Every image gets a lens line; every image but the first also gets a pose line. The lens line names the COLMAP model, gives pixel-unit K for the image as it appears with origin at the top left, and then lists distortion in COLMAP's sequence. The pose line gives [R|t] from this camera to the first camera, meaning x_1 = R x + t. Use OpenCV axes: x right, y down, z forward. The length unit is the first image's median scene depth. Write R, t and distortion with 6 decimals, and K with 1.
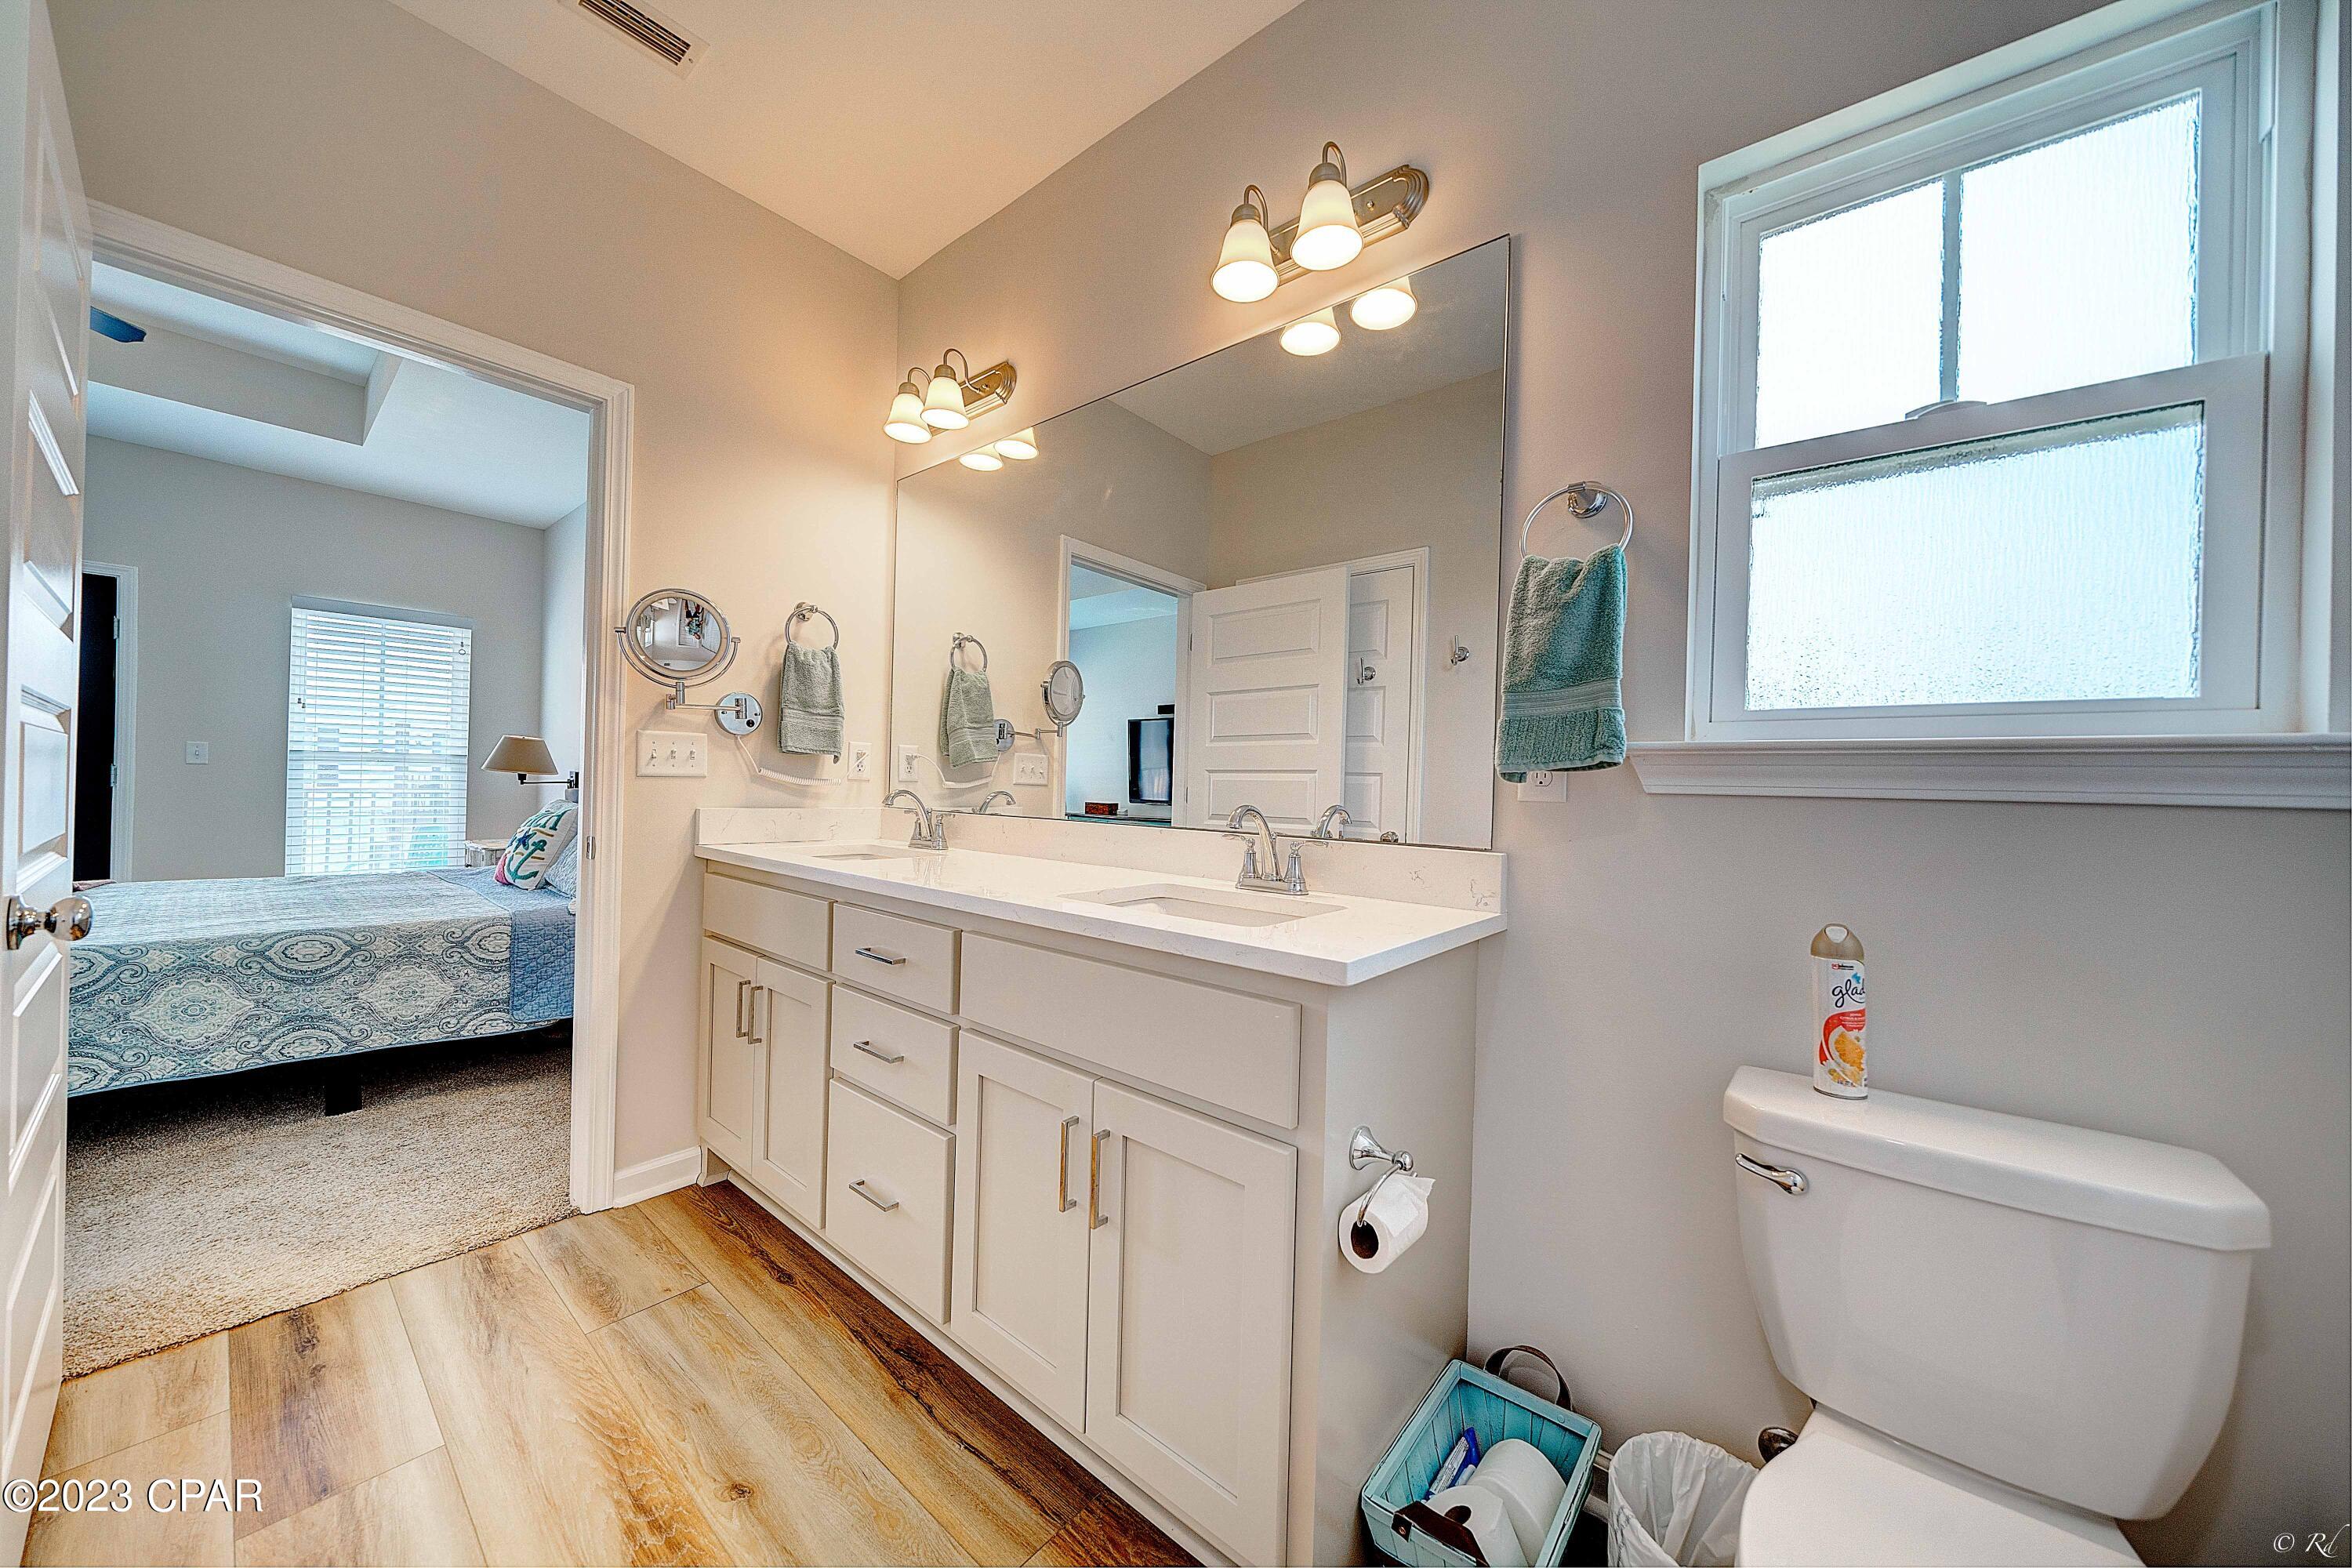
lens RADIAL K [[807.5, 0, 1197.7], [0, 807.5, 768.7], [0, 0, 1]] dist [0.000354, -0.000083]
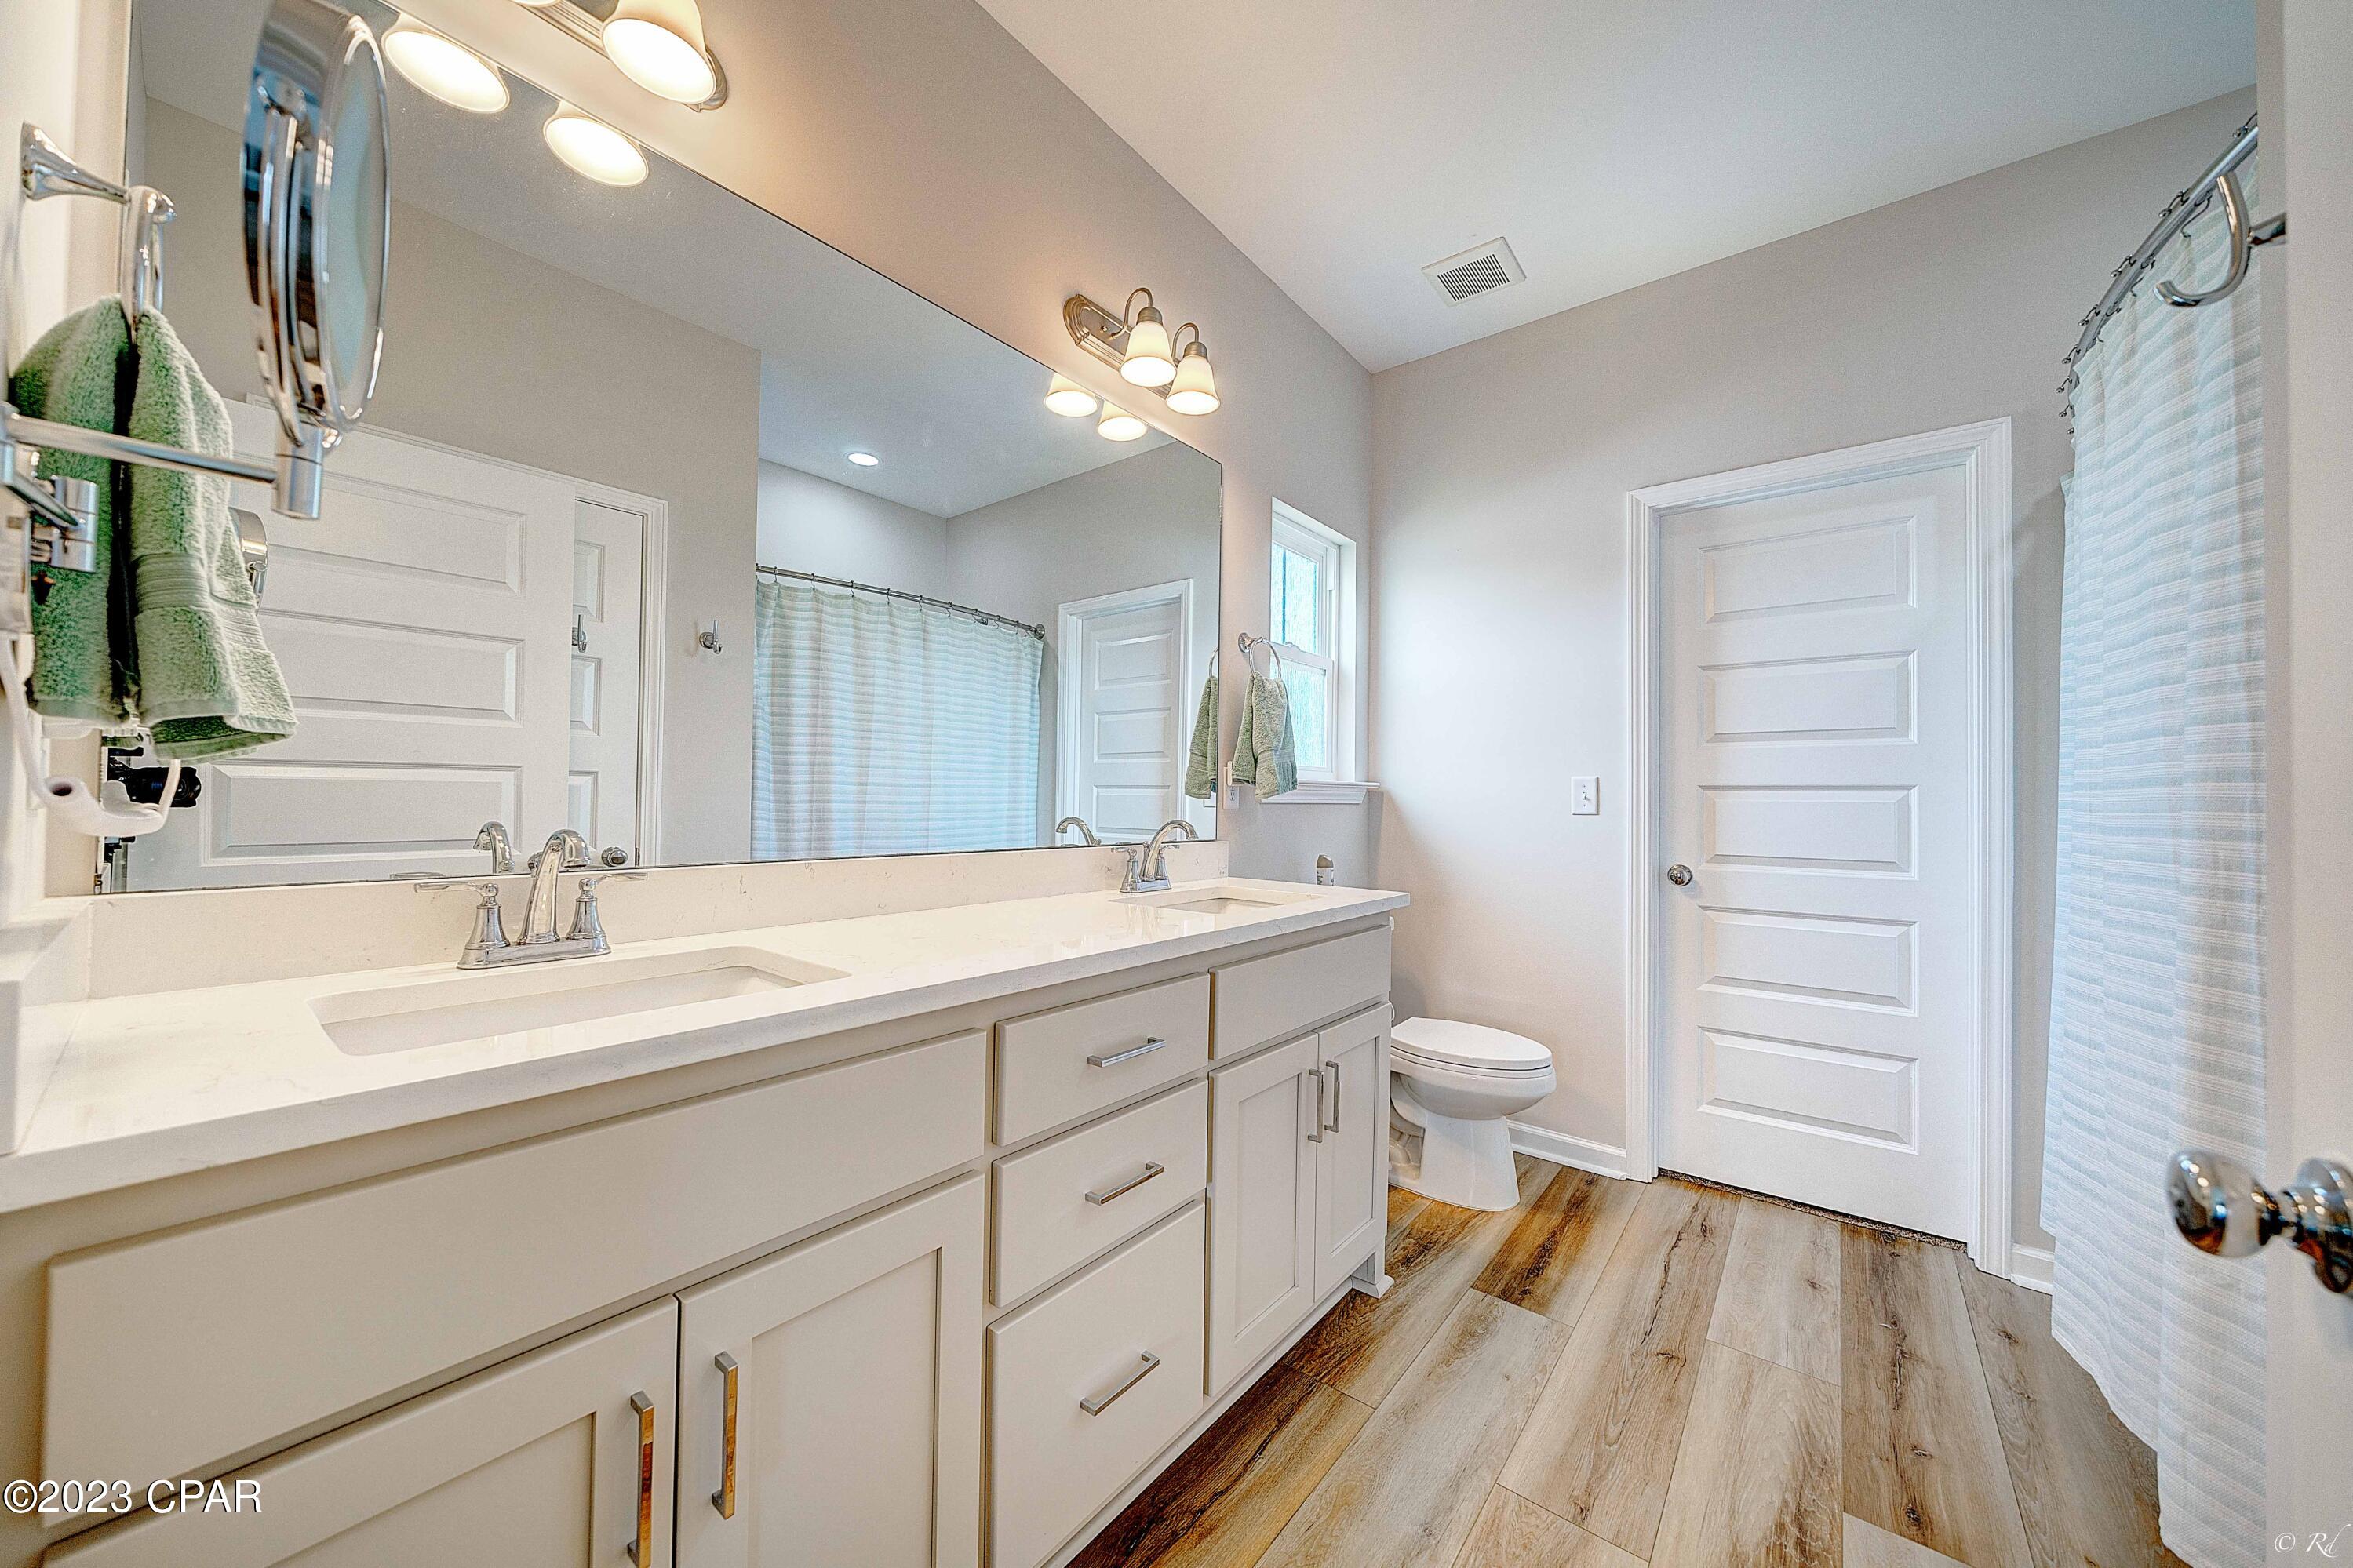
lens RADIAL K [[811.1, 0, 1176.5], [0, 811.1, 784.0], [0, 0, 1]] dist [0.000370, -0.000074]
pose [[-0.003883, 0.004713, 0.999981, -1.384388], [-0.037164, 0.999297, -0.004854, -0.004297], [-0.999302, -0.037182, -0.003705, 1.193504]]
